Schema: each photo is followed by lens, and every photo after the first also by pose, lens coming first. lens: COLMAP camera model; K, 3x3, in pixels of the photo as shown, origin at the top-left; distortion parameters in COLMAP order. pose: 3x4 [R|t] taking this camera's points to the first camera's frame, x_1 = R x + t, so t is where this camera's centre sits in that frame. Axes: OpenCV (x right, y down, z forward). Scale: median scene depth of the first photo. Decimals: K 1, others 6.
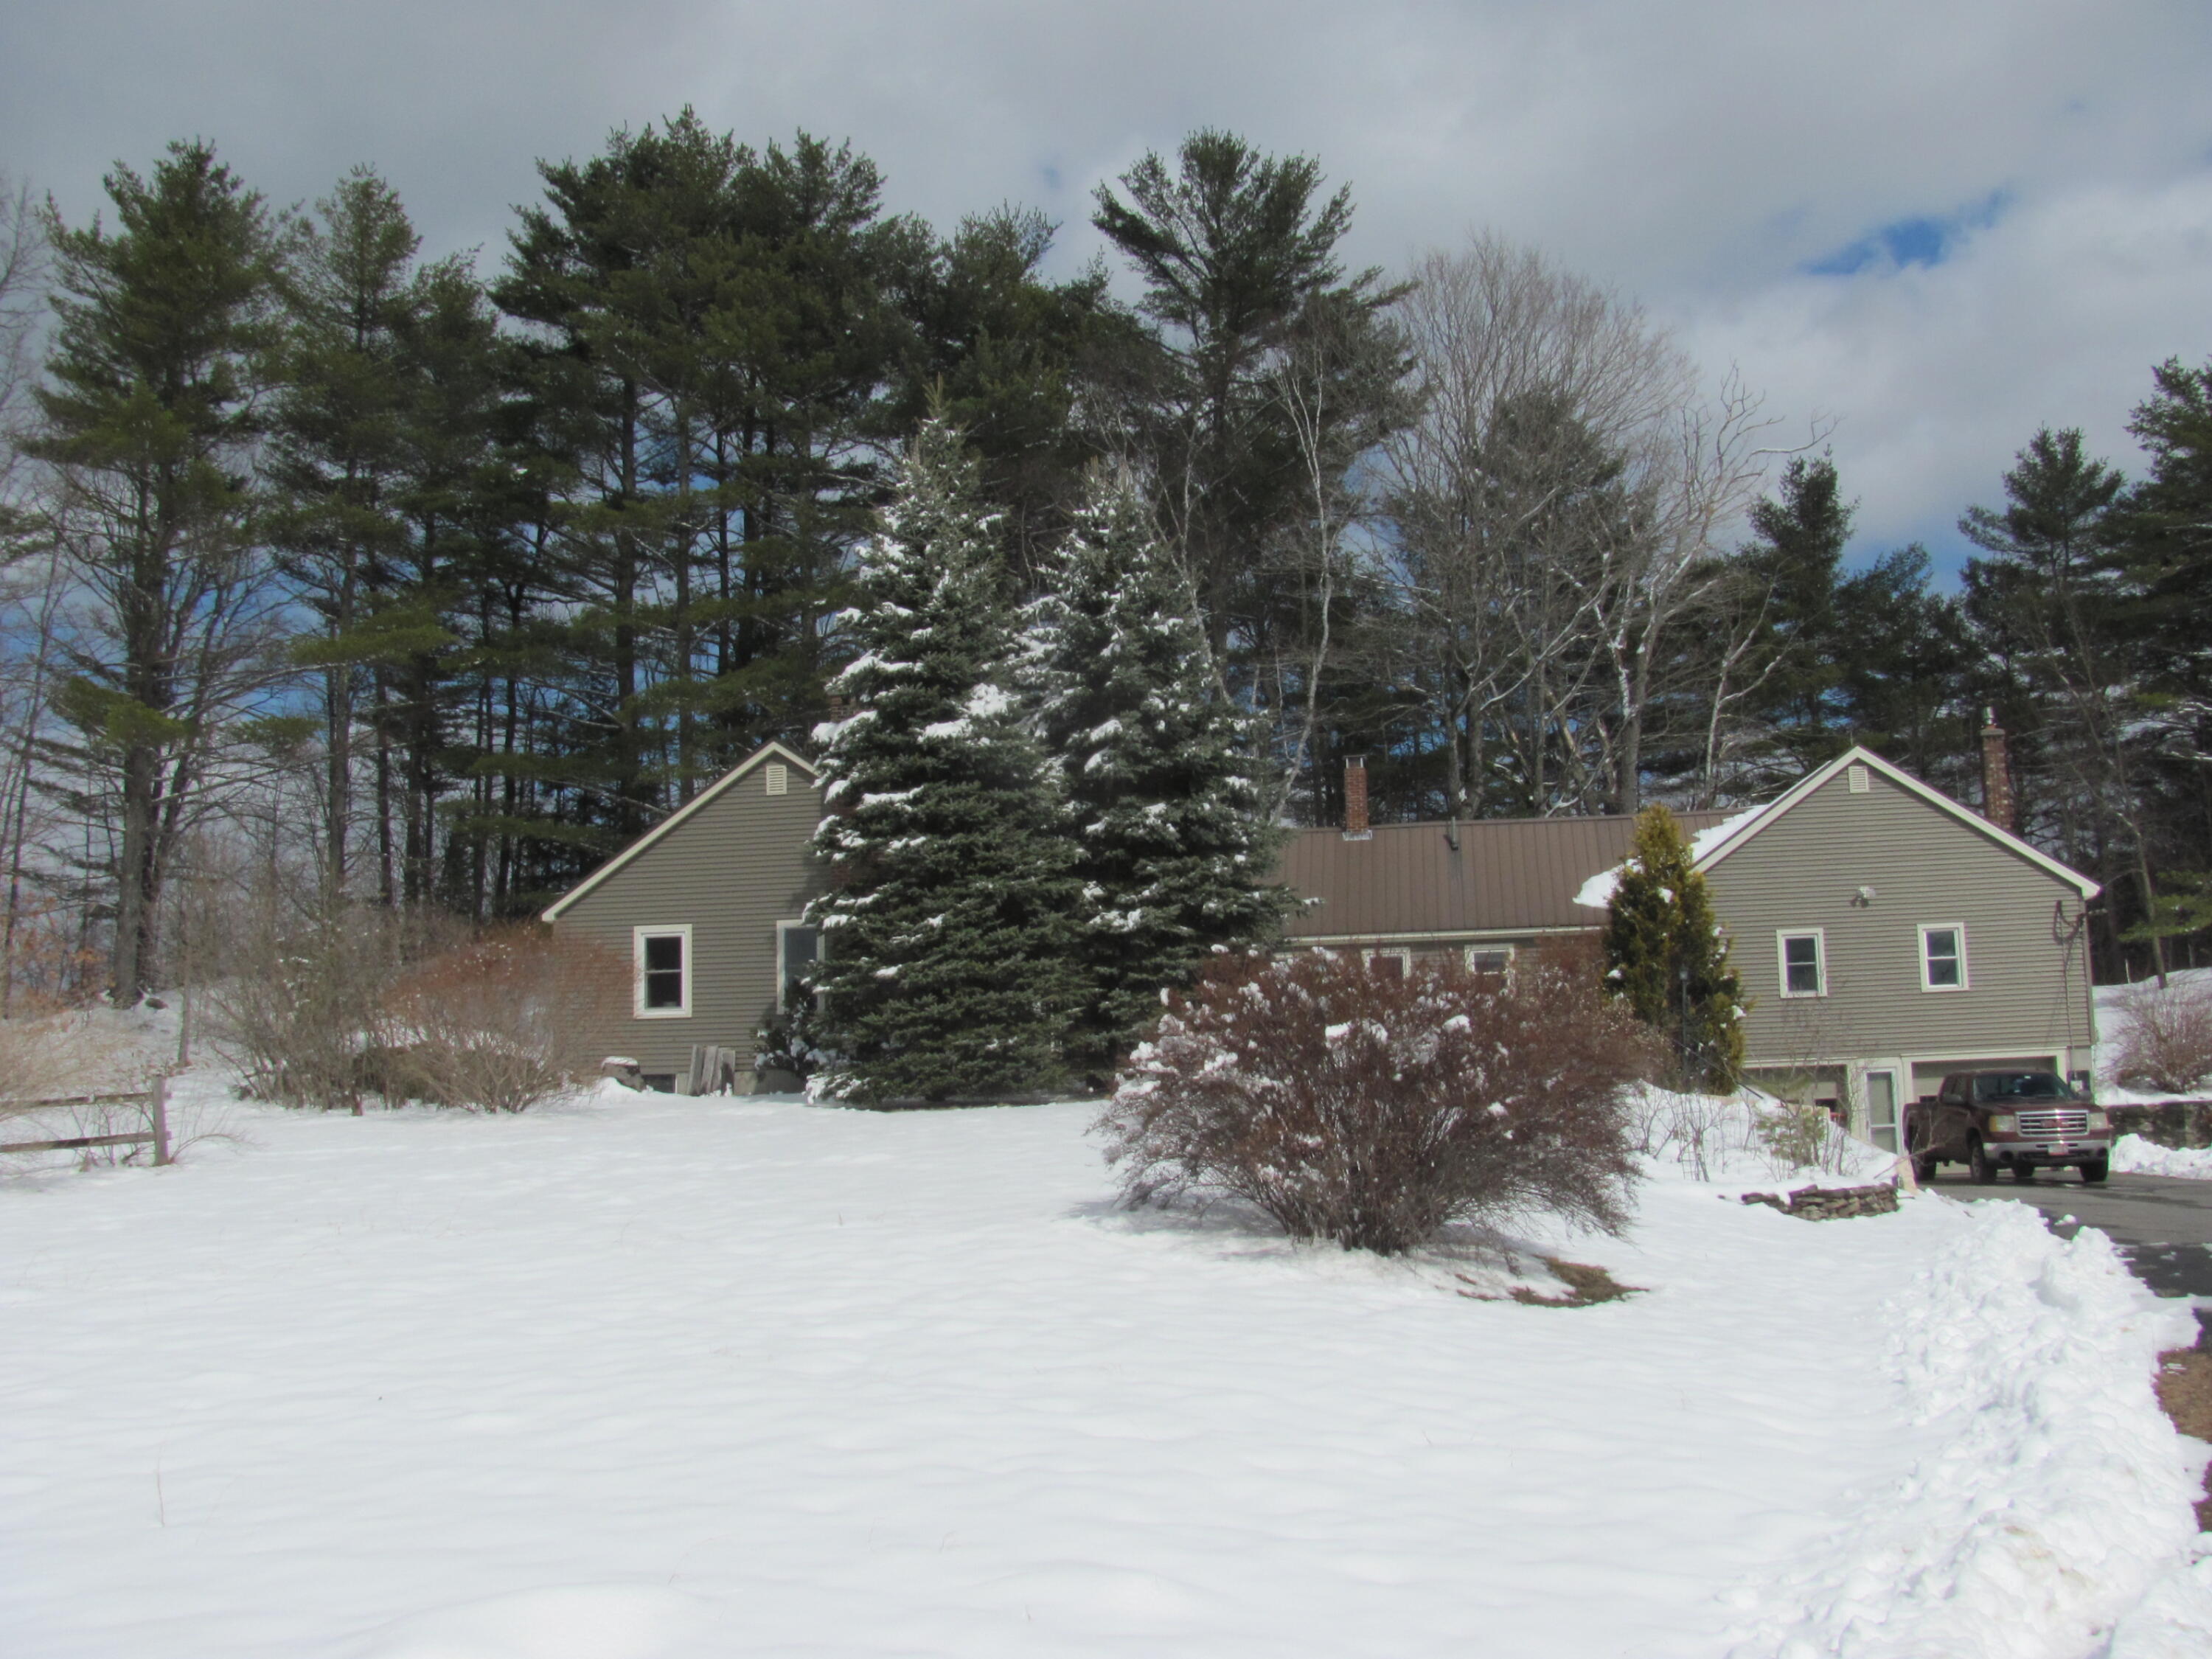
lens RADIAL K [[2351.2, 0, 1093.1], [0, 2351.2, 834.6], [0, 0, 1]] dist [-0.218471, 0.279764]
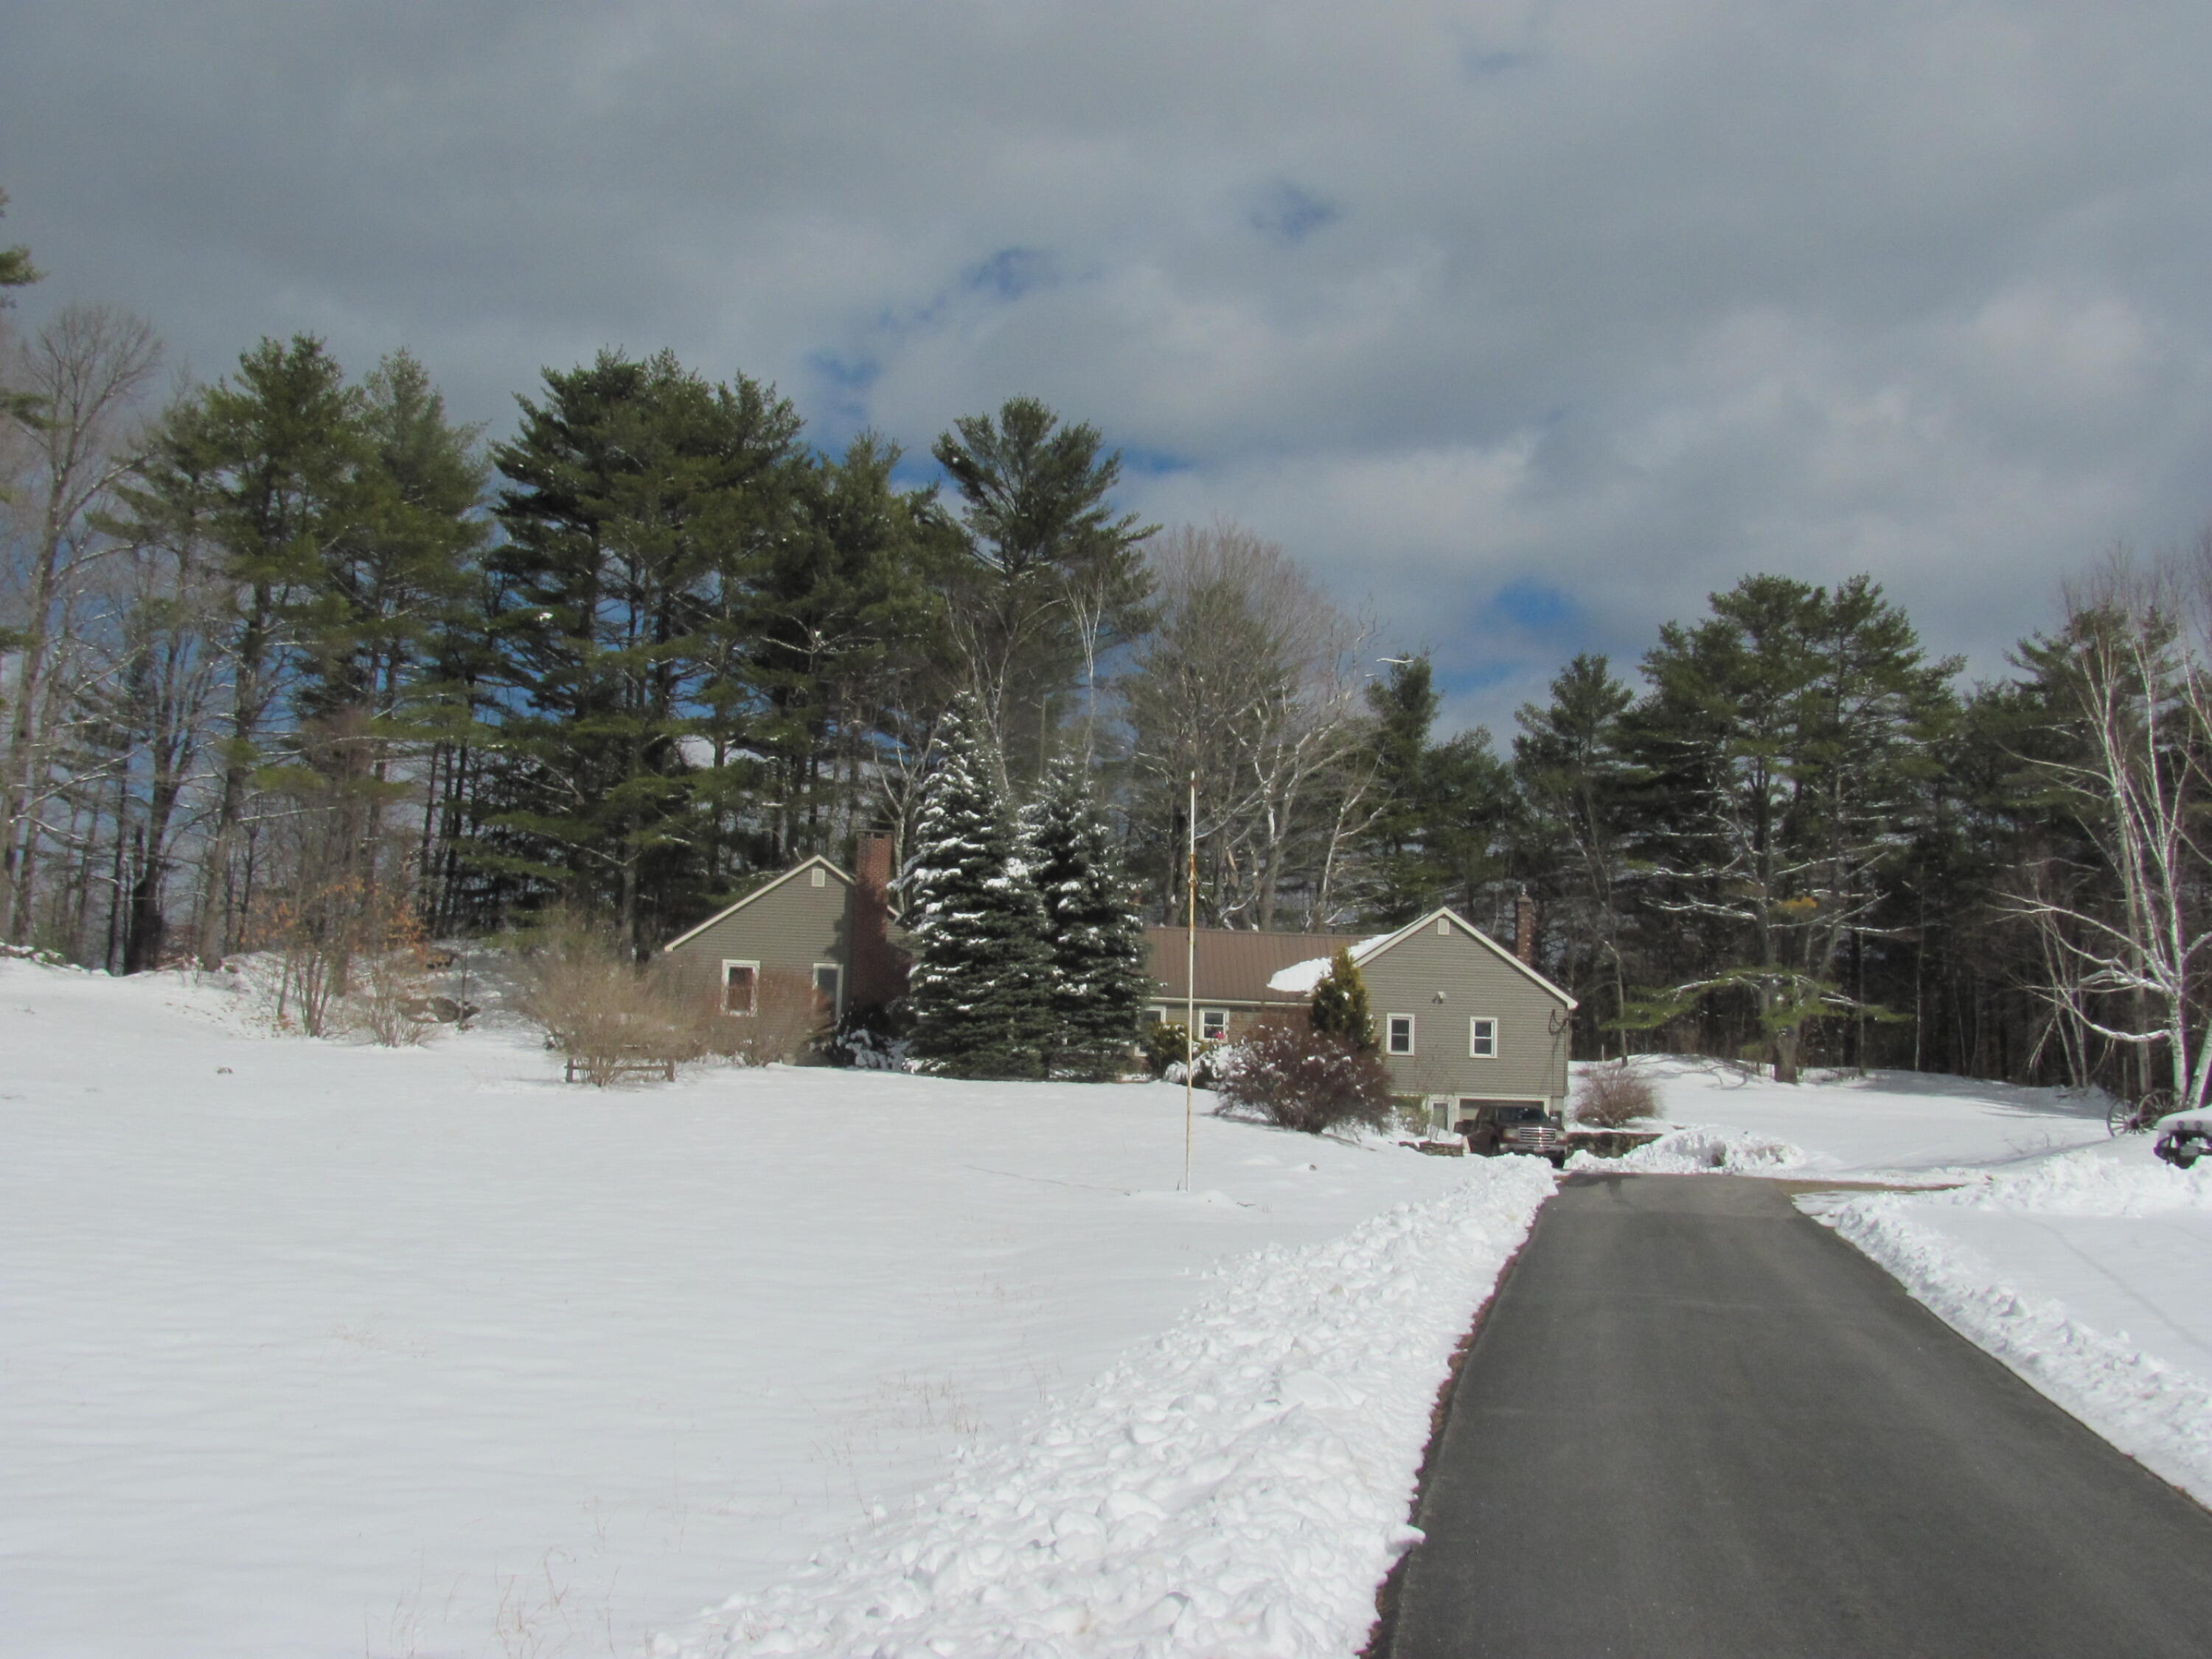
lens RADIAL K [[2281.0, 0, 1111.0], [0, 2281.0, 874.1], [0, 0, 1]] dist [-0.211243, 0.234009]
pose [[0.976851, 0.087524, 0.195194, -0.273507], [-0.089105, 0.996022, -0.000682, -0.047984], [-0.194477, -0.016727, 0.980764, -0.679846]]
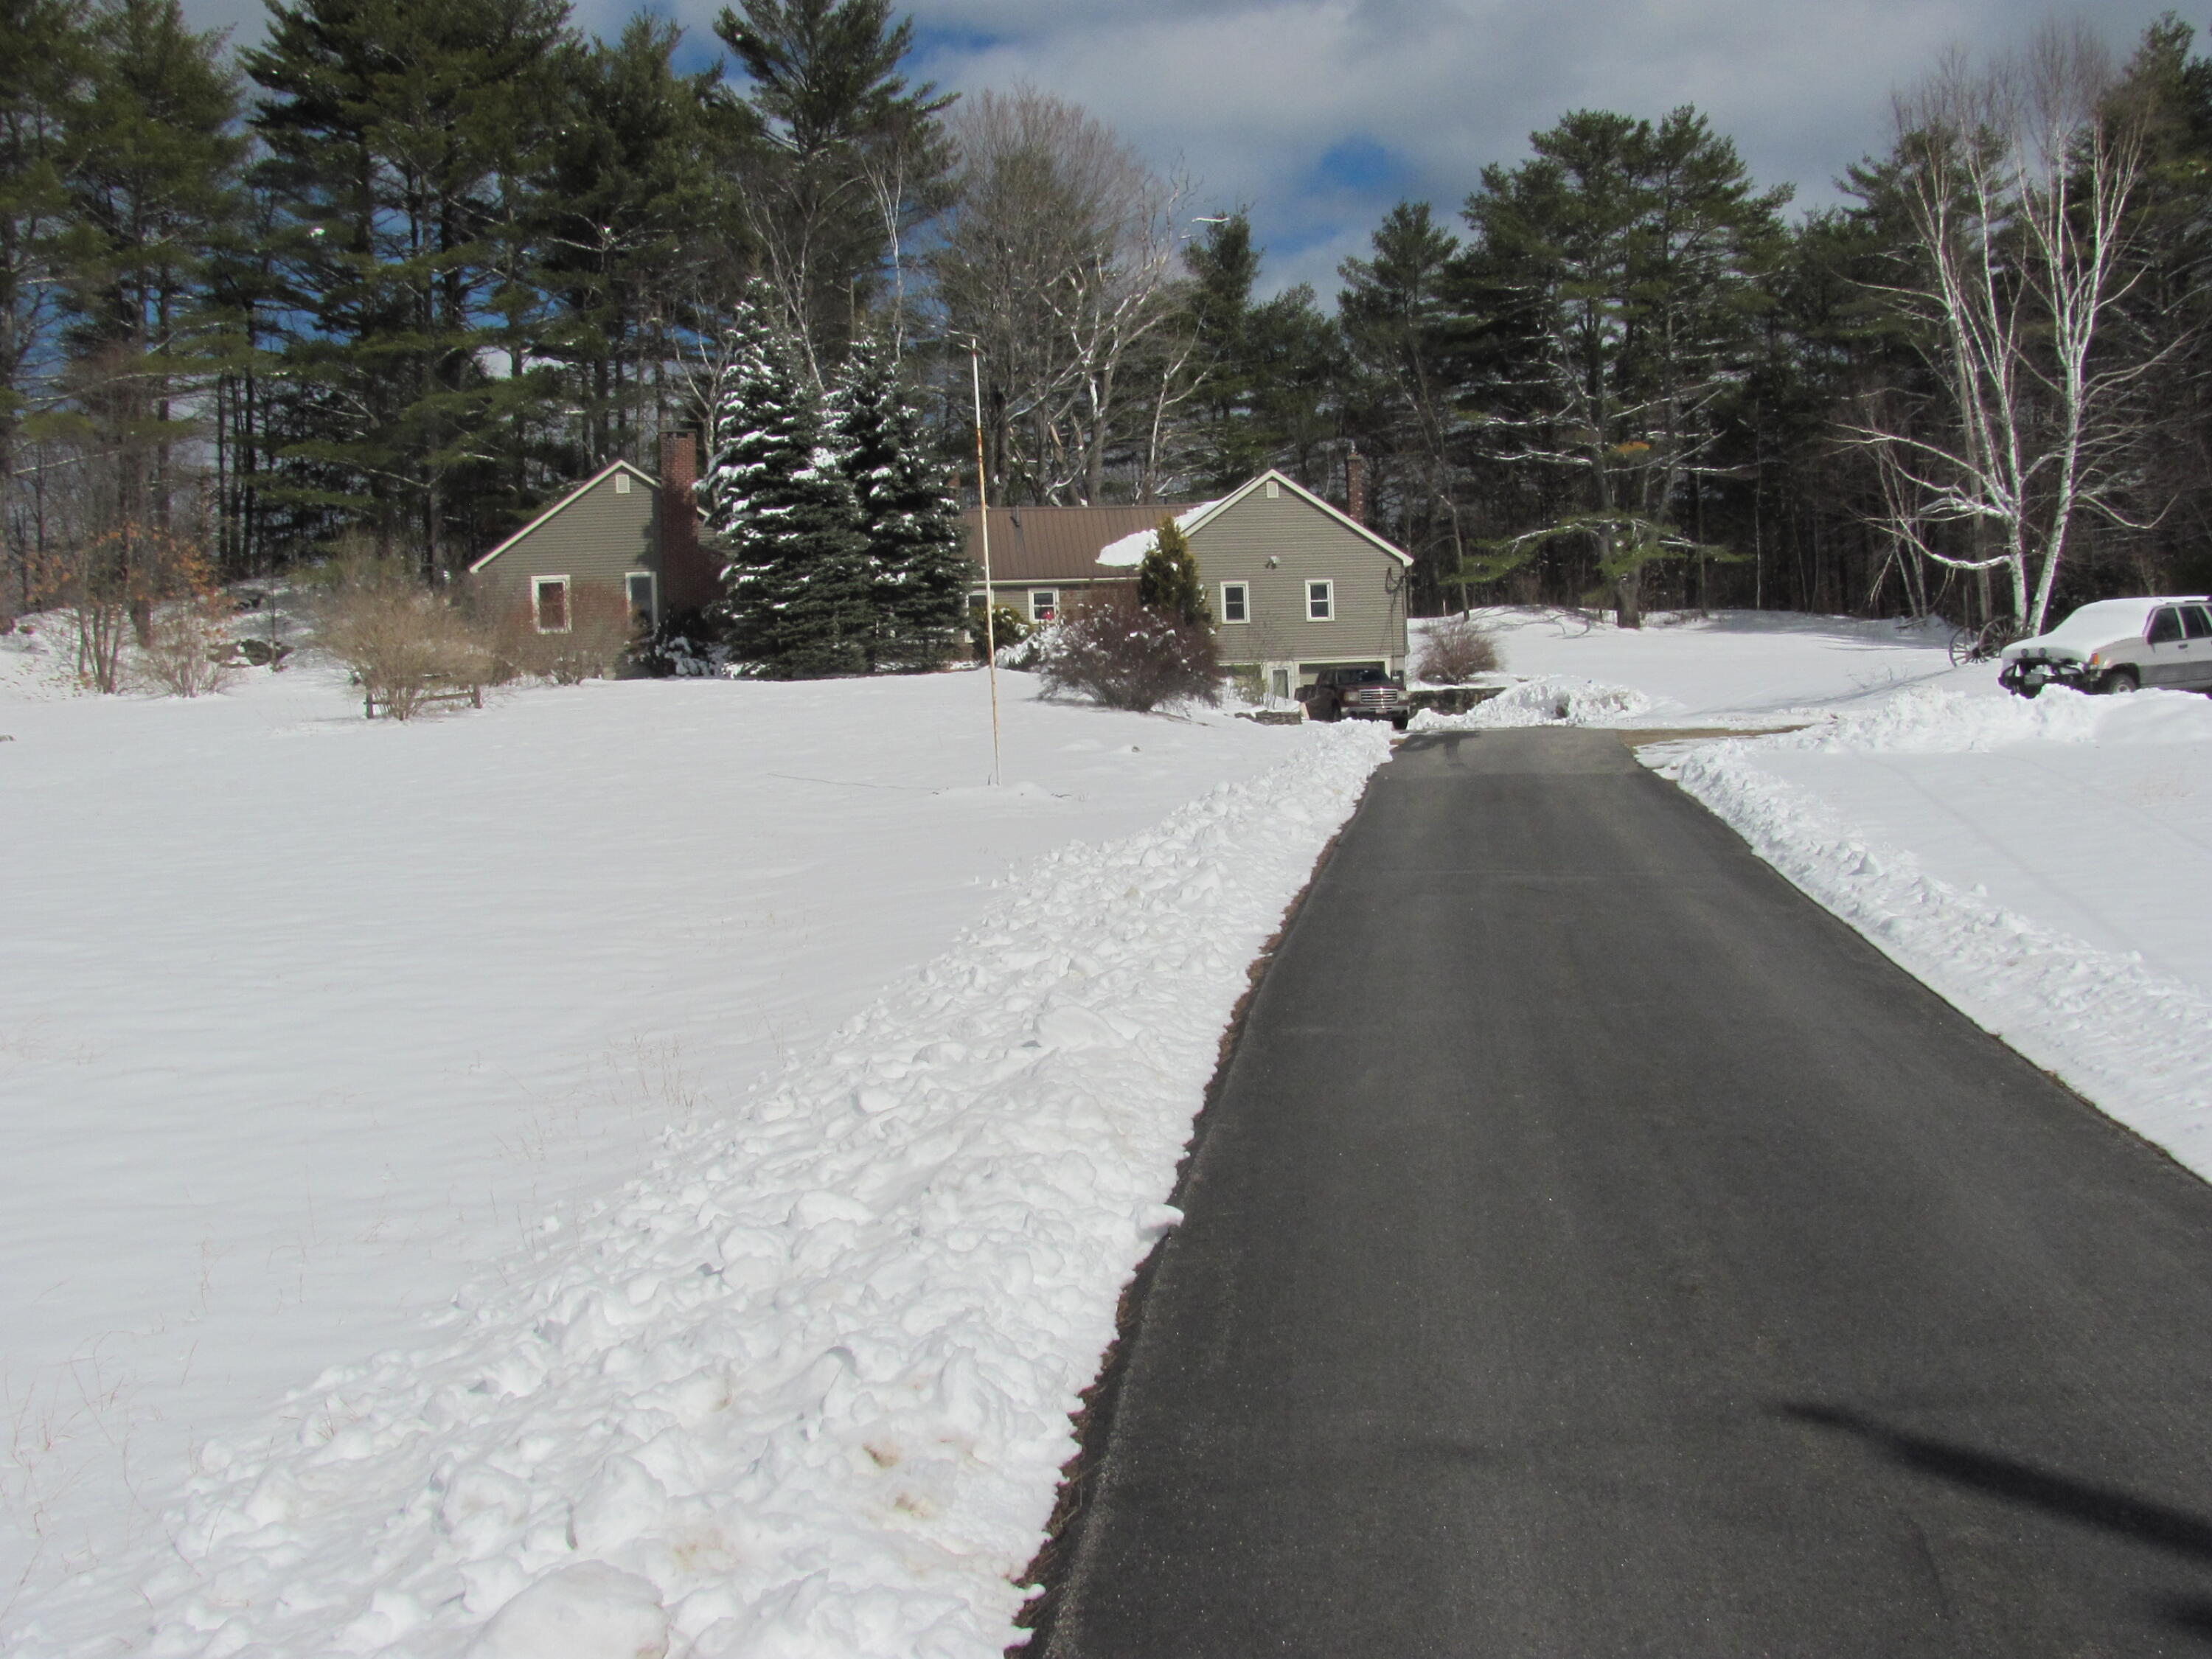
lens RADIAL K [[2290.6, 0, 1106.0], [0, 2290.6, 829.5], [0, 0, 1]] dist [-0.225150, 0.274635]
pose [[0.964482, -0.018126, 0.263527, -0.251409], [-0.024673, 0.987099, 0.158197, -0.046900], [-0.262995, -0.159080, 0.951592, -0.645781]]
